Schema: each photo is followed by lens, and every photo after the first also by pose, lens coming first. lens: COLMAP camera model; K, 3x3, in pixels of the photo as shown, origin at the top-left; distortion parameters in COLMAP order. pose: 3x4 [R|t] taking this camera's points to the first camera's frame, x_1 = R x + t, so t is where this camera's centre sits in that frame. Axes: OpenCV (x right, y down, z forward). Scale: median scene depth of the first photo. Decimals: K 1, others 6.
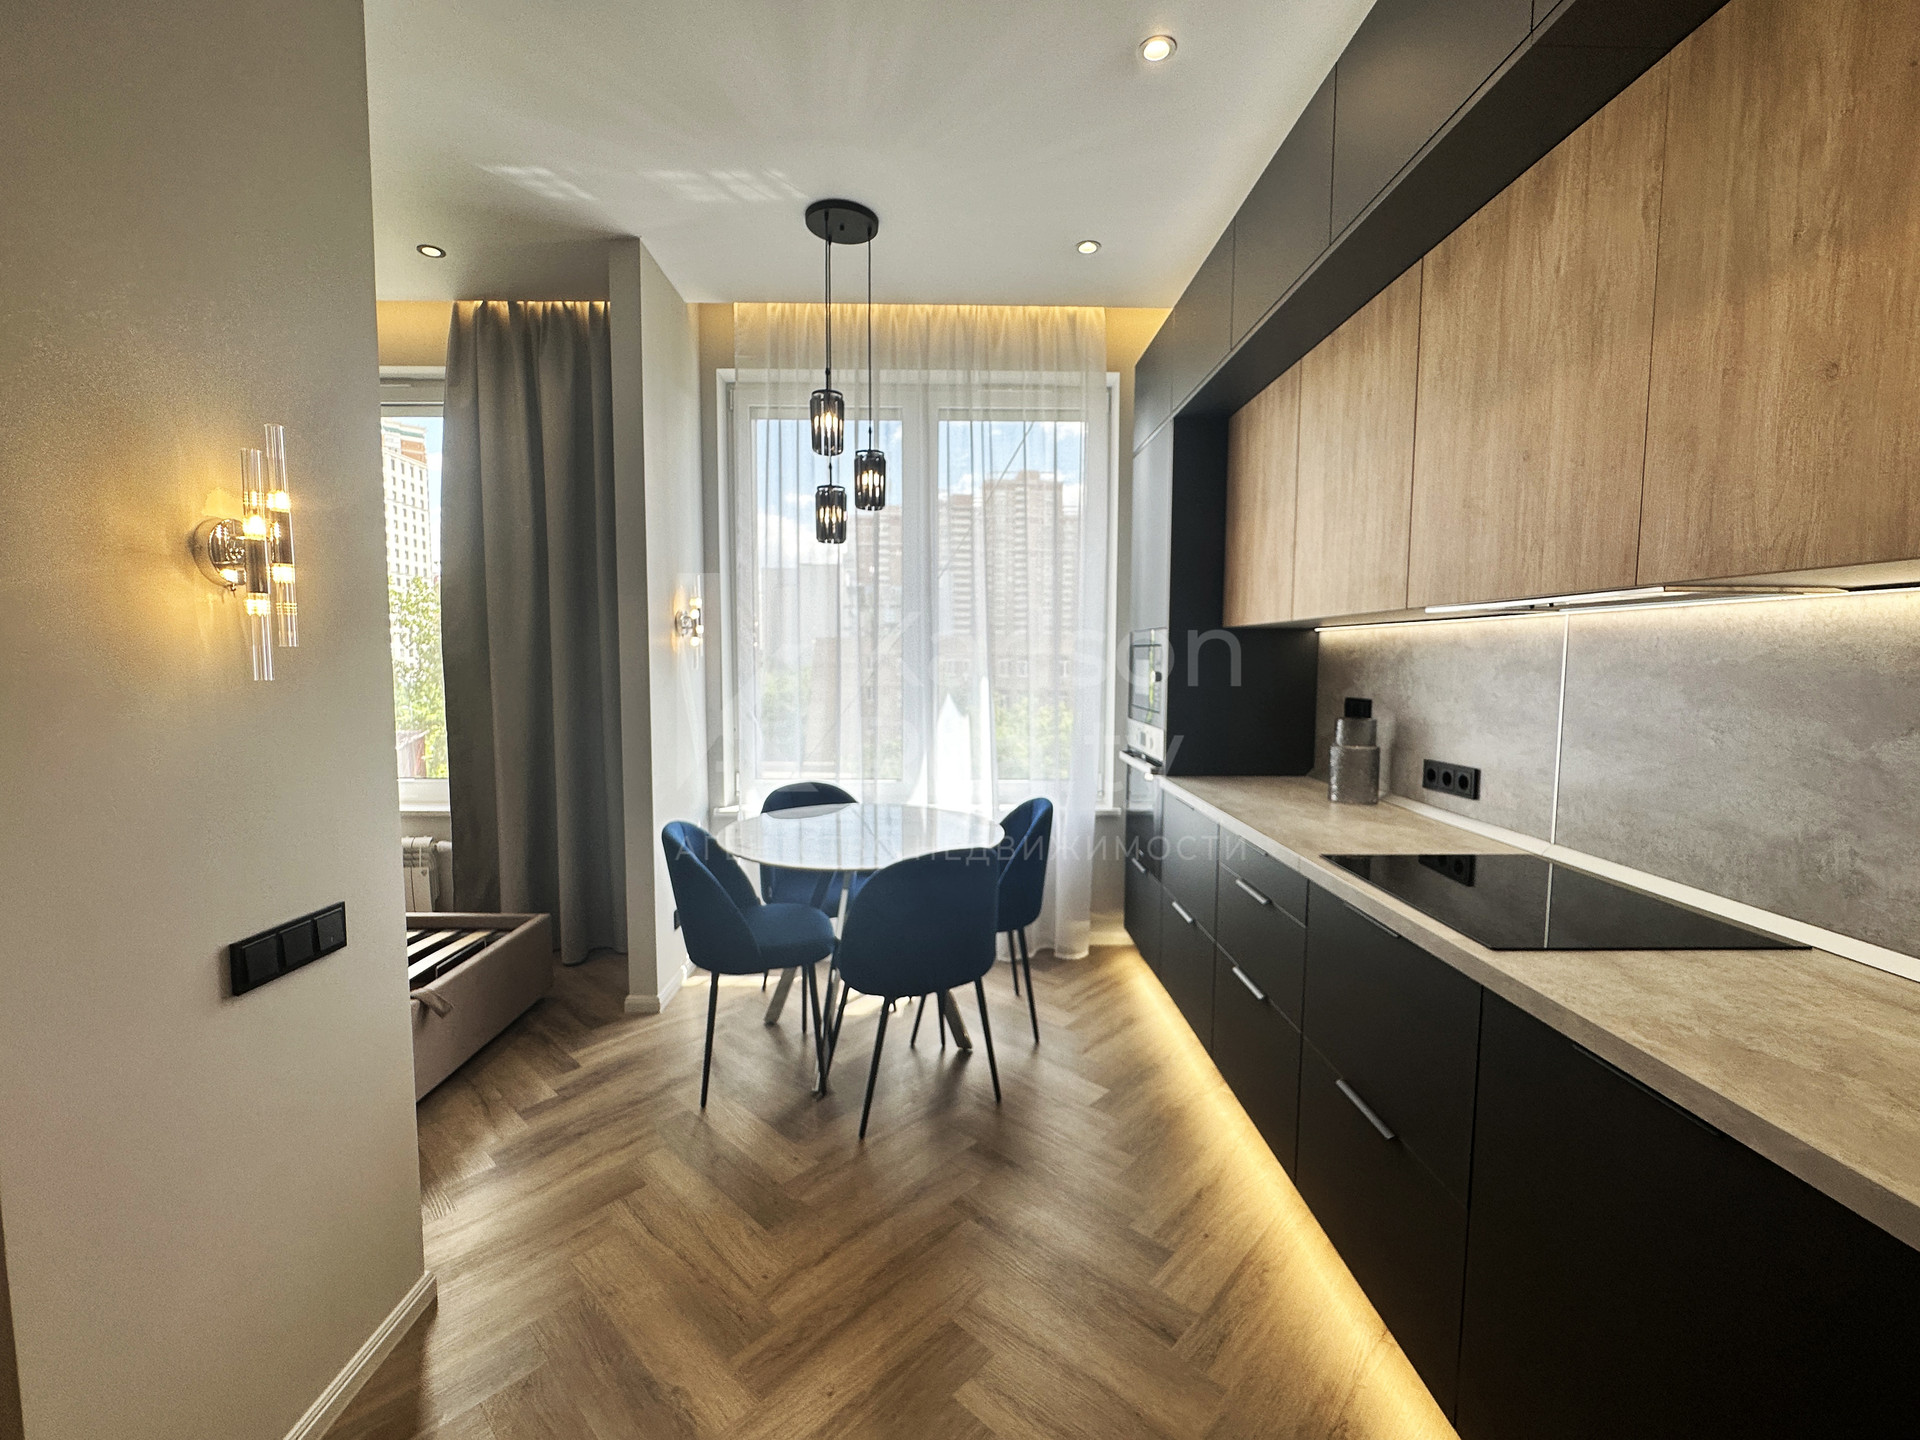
lens RADIAL K [[770.8, 0, 960.3], [0, 770.8, 715.1], [0, 0, 1]] dist [-0.003137, 0.000369]
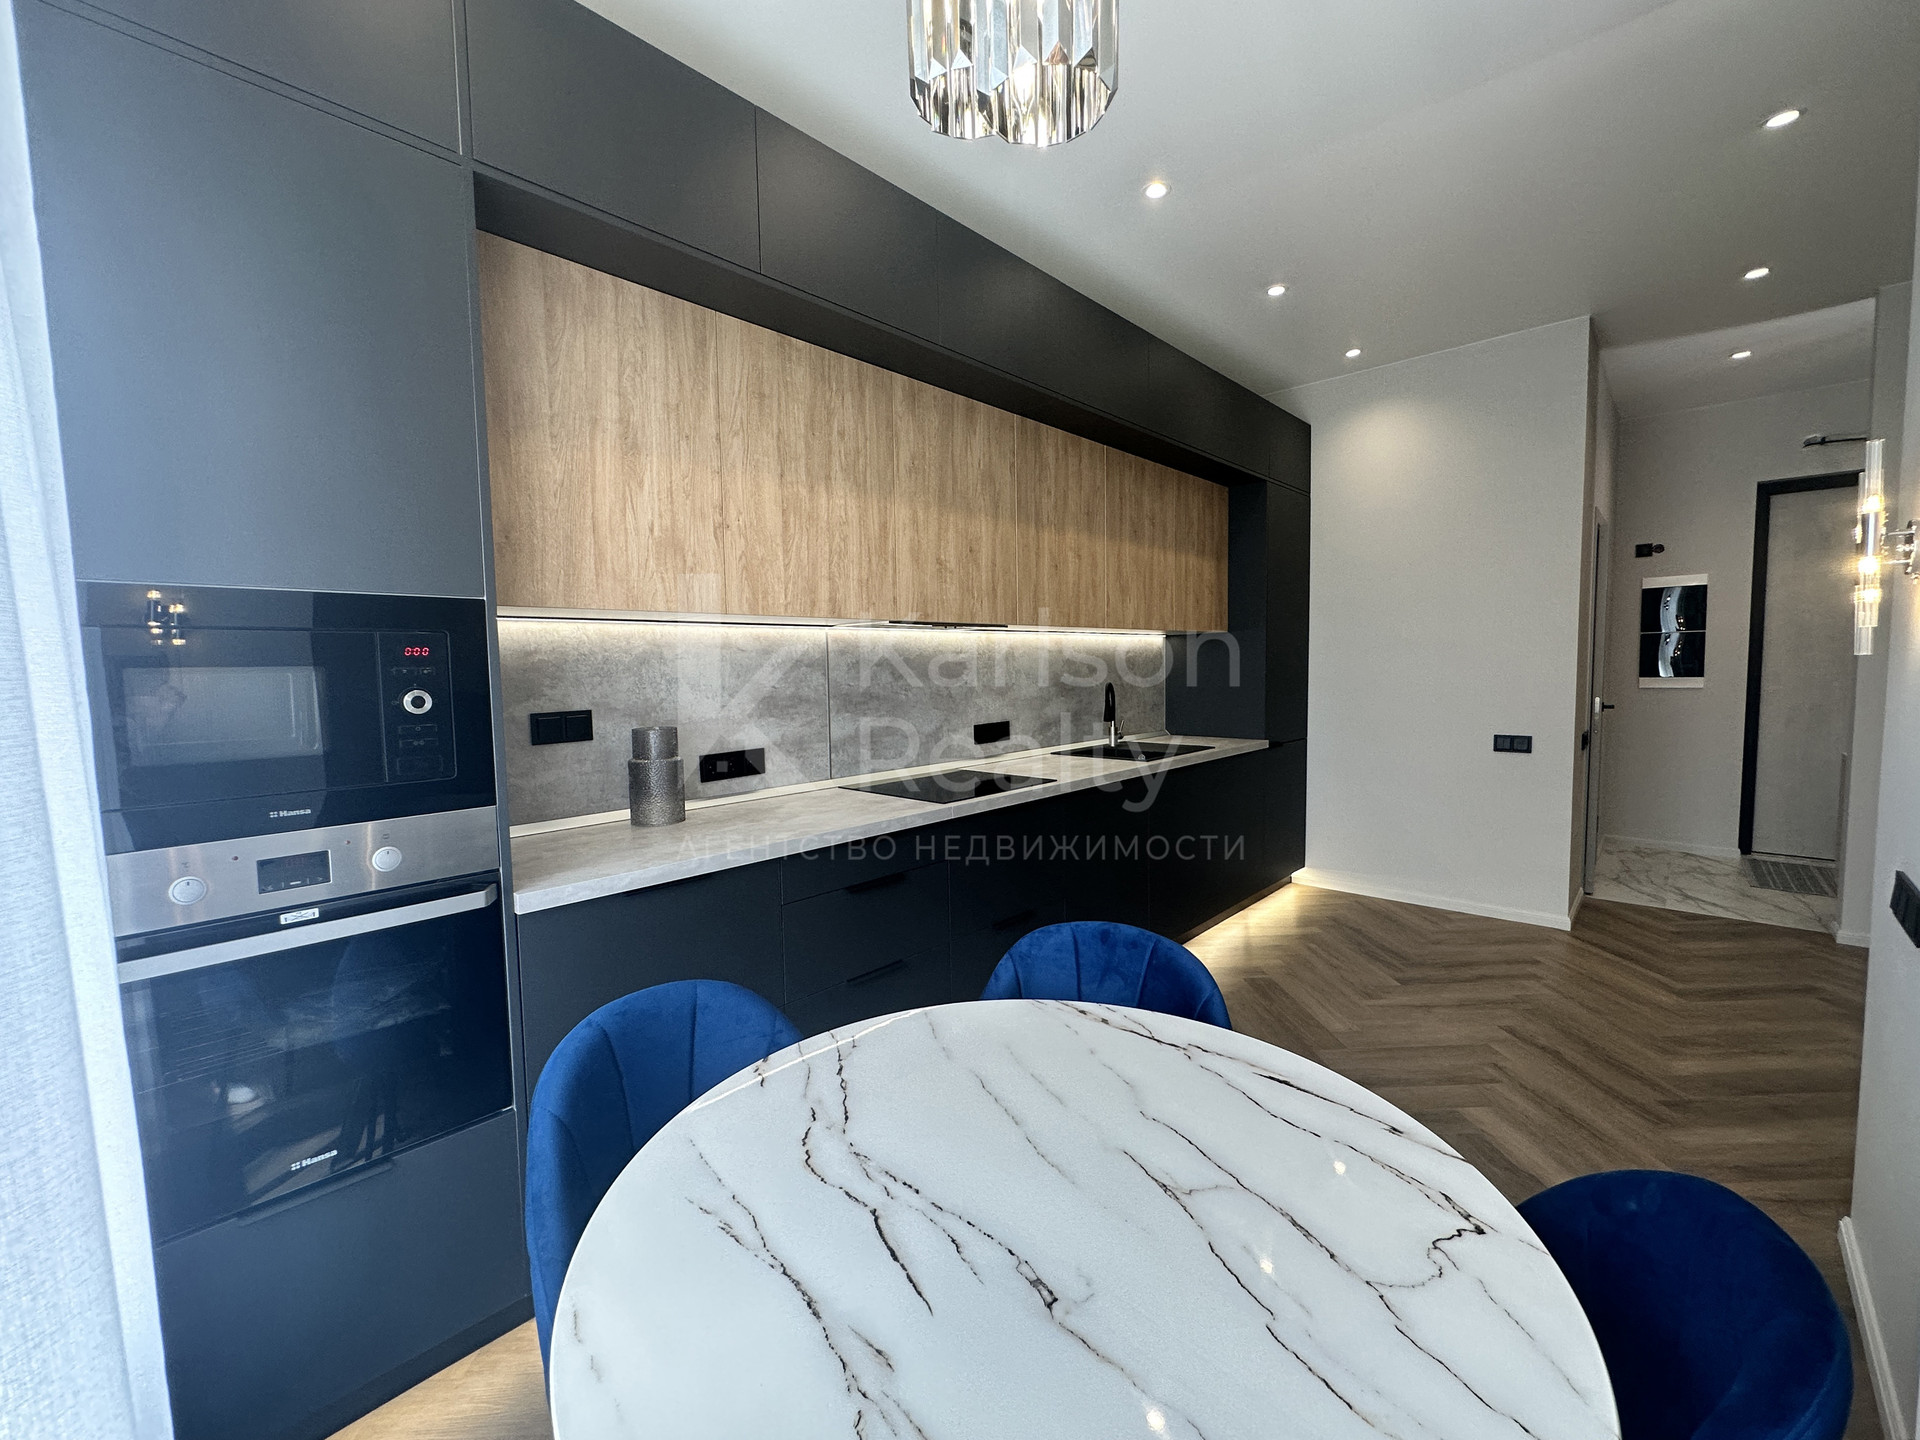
lens RADIAL K [[770.8, 0, 961.4], [0, 770.8, 715.5], [0, 0, 1]] dist [-0.003137, 0.000369]
pose [[-0.707775, -0.040405, 0.705282, -0.466778], [0.069493, 0.989538, 0.126429, -0.128265], [-0.703012, 0.138496, -0.697562, 1.811208]]
